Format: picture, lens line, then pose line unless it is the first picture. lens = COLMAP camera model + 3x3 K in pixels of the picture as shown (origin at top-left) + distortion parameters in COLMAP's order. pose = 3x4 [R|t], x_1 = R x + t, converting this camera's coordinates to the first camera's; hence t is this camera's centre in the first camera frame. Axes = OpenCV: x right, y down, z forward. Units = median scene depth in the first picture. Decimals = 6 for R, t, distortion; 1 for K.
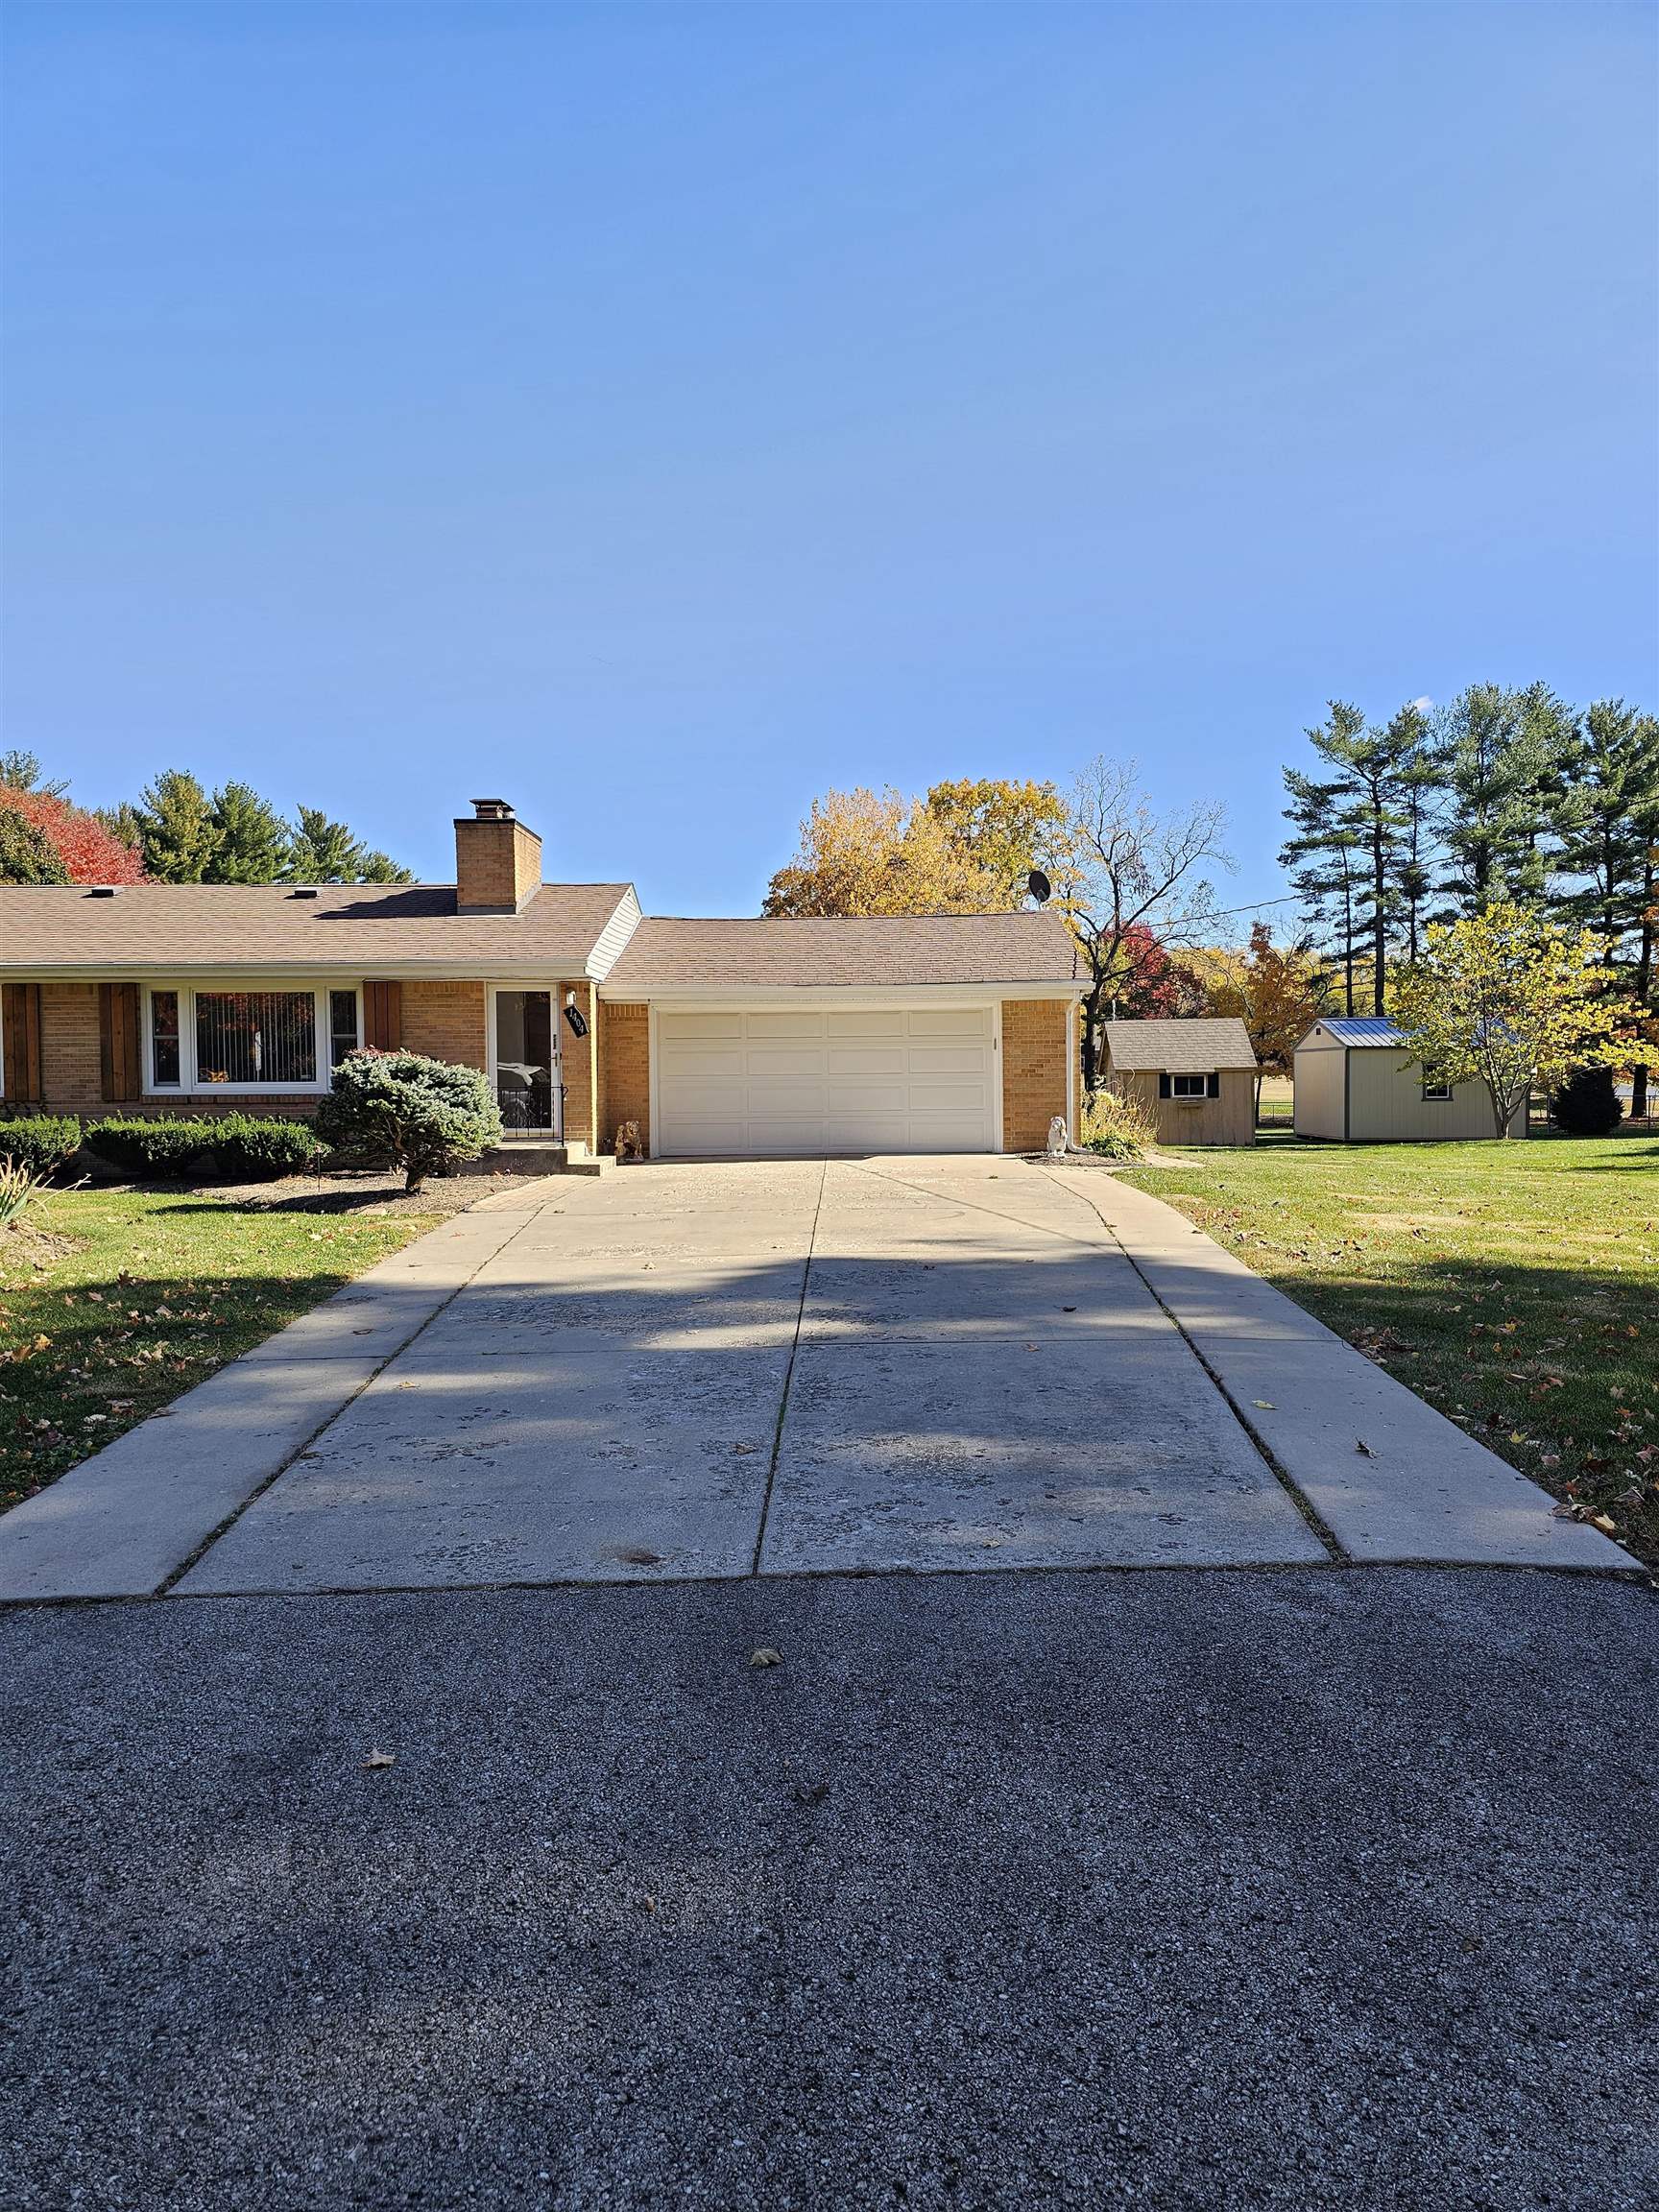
lens RADIAL K [[1481.3, 0, 831.8], [0, 1481.3, 1107.0], [0, 0, 1]] dist [0.053488, -0.025959]
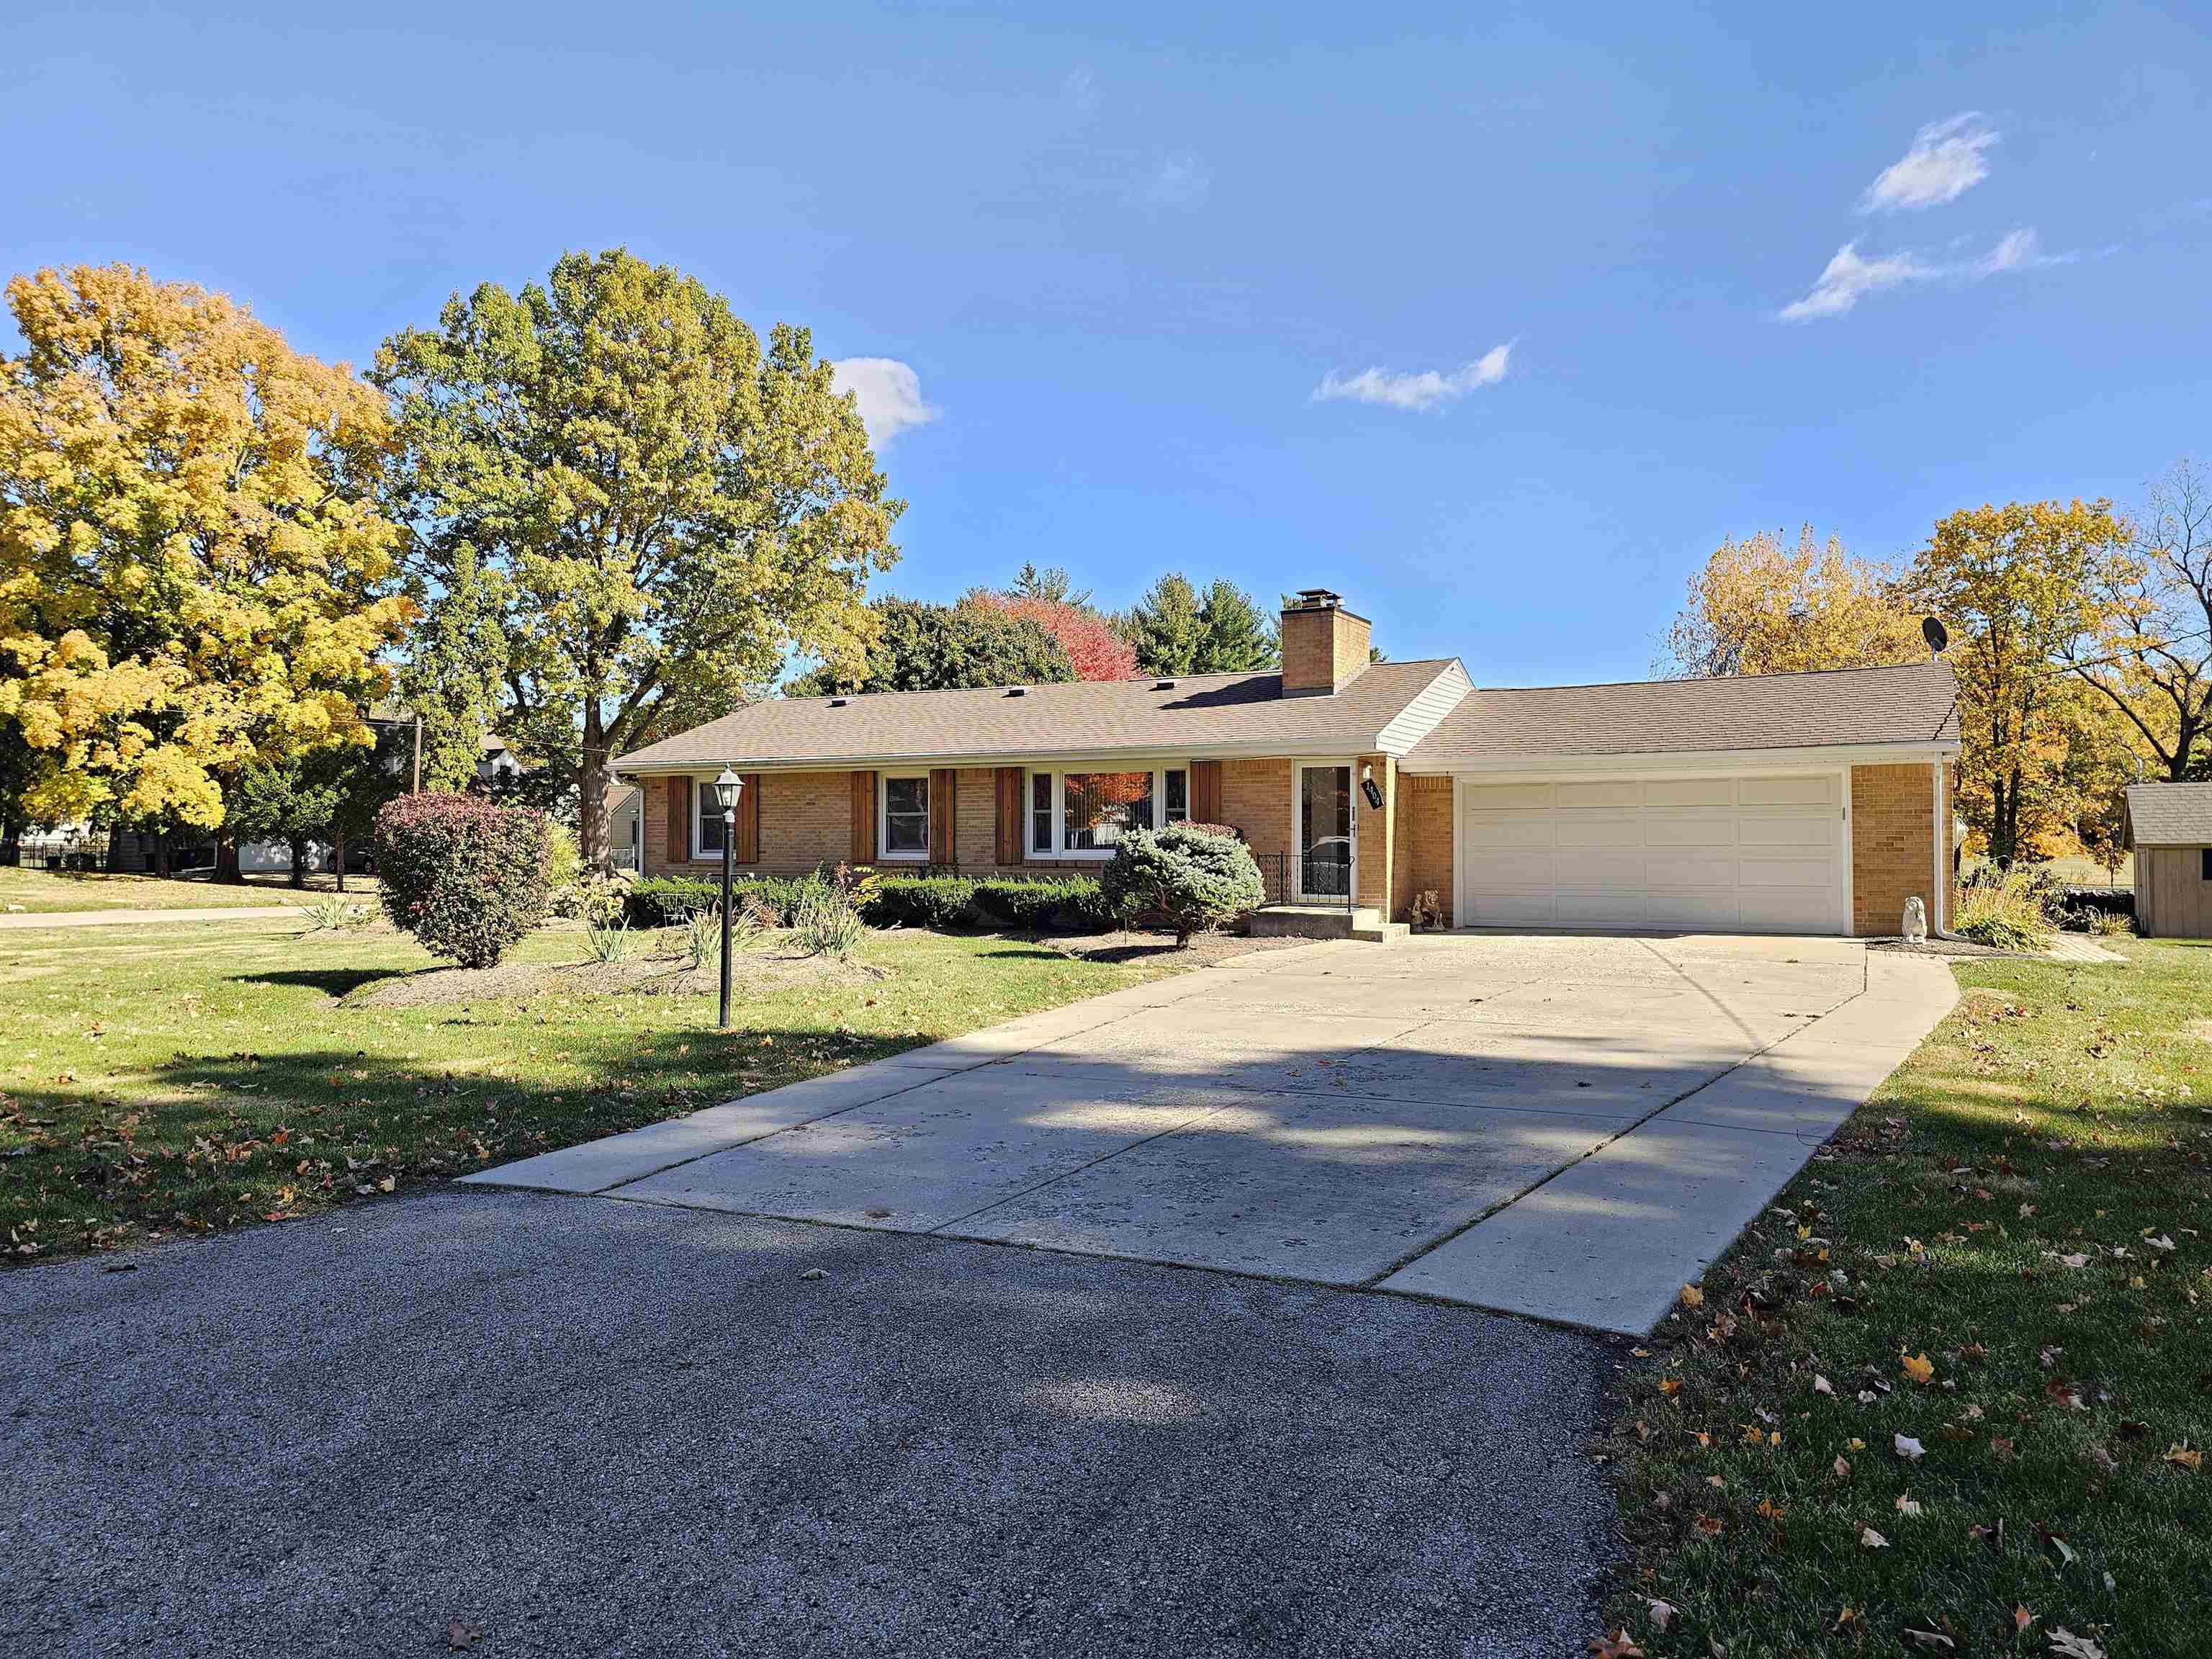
lens RADIAL K [[1481.3, 0, 1097.4], [0, 1481.3, 817.9], [0, 0, 1]] dist [0.053488, -0.025959]
pose [[0.880541, -0.002051, -0.473966, 0.154321], [-0.016769, 0.999230, -0.035477, -0.000347], [0.473674, 0.039186, 0.879828, -0.017654]]
